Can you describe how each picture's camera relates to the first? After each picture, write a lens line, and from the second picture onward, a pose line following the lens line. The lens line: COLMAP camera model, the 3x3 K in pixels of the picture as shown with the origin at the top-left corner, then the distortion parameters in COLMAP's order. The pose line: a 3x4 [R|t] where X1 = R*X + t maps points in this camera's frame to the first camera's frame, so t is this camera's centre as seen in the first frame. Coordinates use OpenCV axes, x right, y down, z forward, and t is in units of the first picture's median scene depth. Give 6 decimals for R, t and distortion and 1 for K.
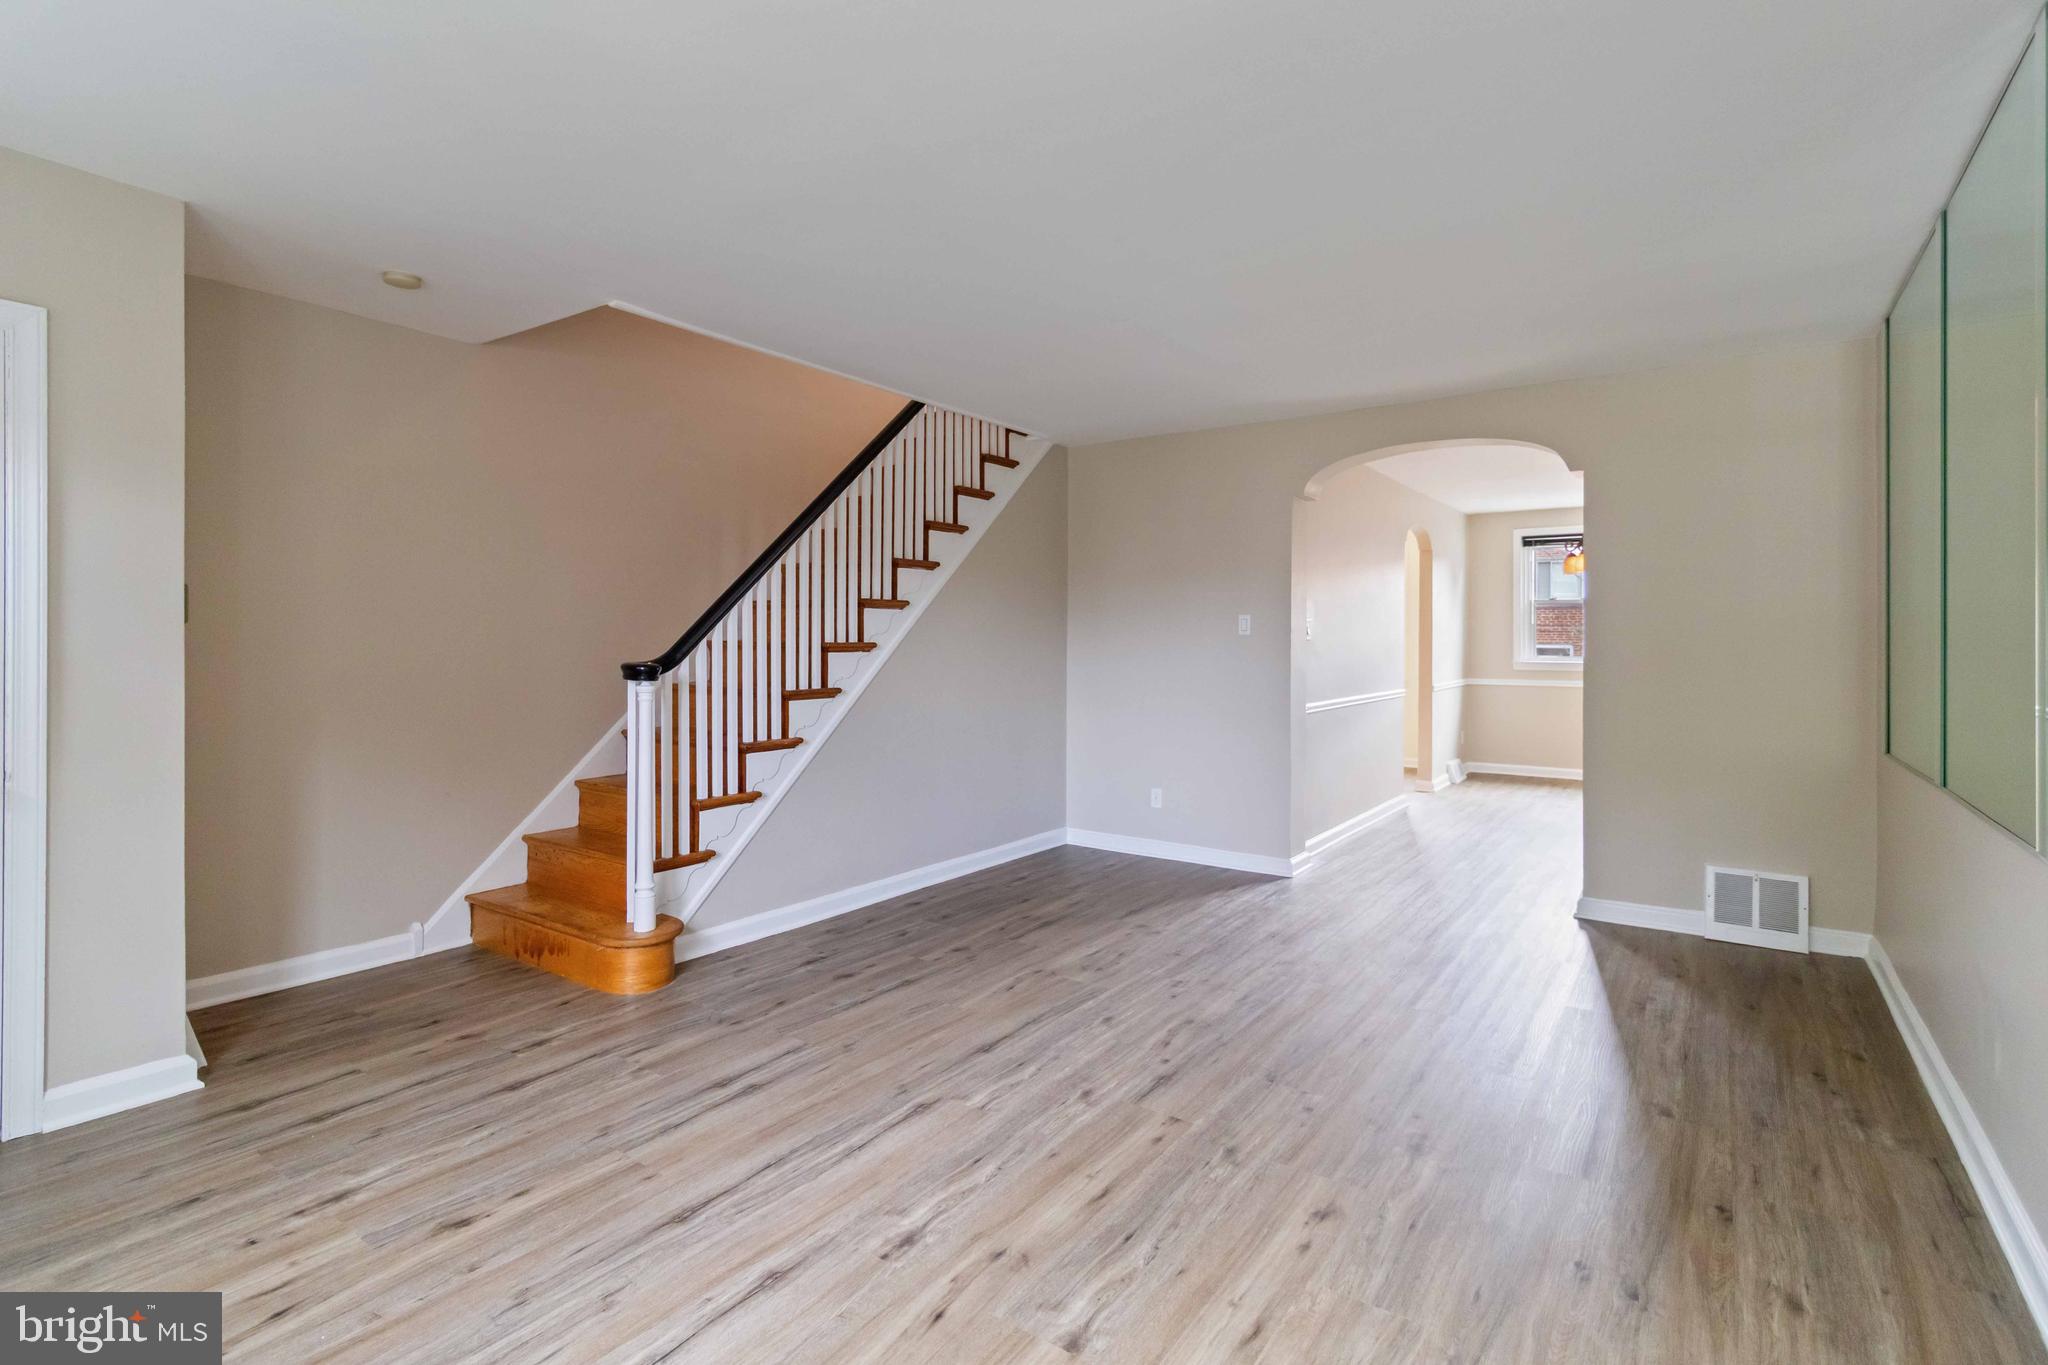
lens RADIAL K [[974.9, 0, 1030.1], [0, 974.9, 636.1], [0, 0, 1]] dist [-0.001247, -0.000047]
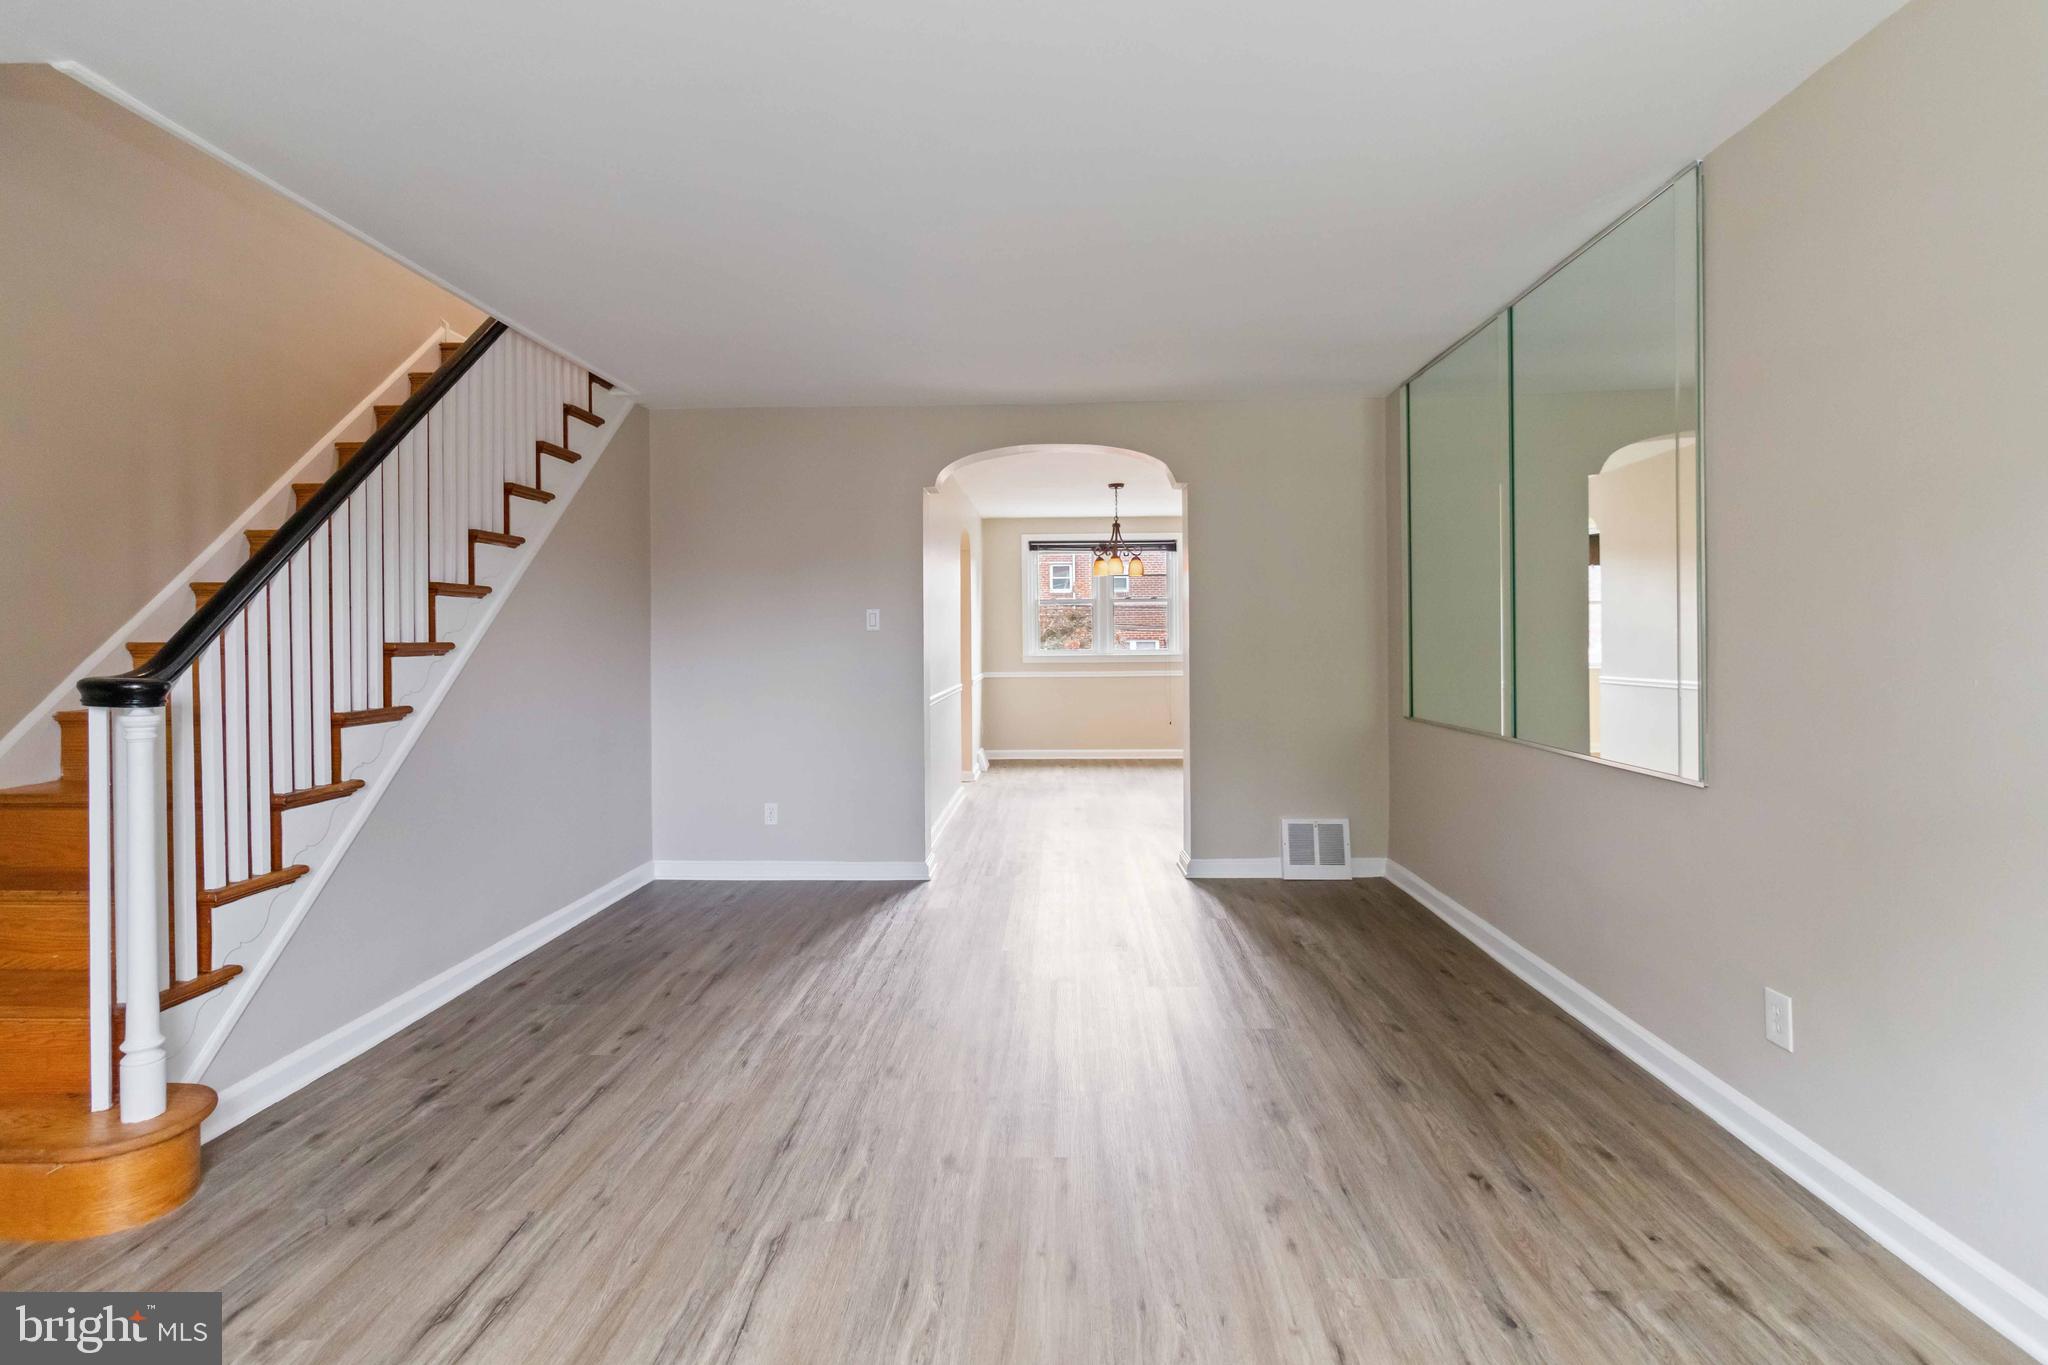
lens RADIAL K [[988.0, 0, 1034.6], [0, 988.0, 642.7], [0, 0, 1]] dist [-0.002241, -0.000009]
pose [[0.833087, -0.012289, 0.553005, -0.254476], [0.008864, 0.999921, 0.008868, 0.005024], [-0.553070, -0.002486, 0.833131, 0.170757]]
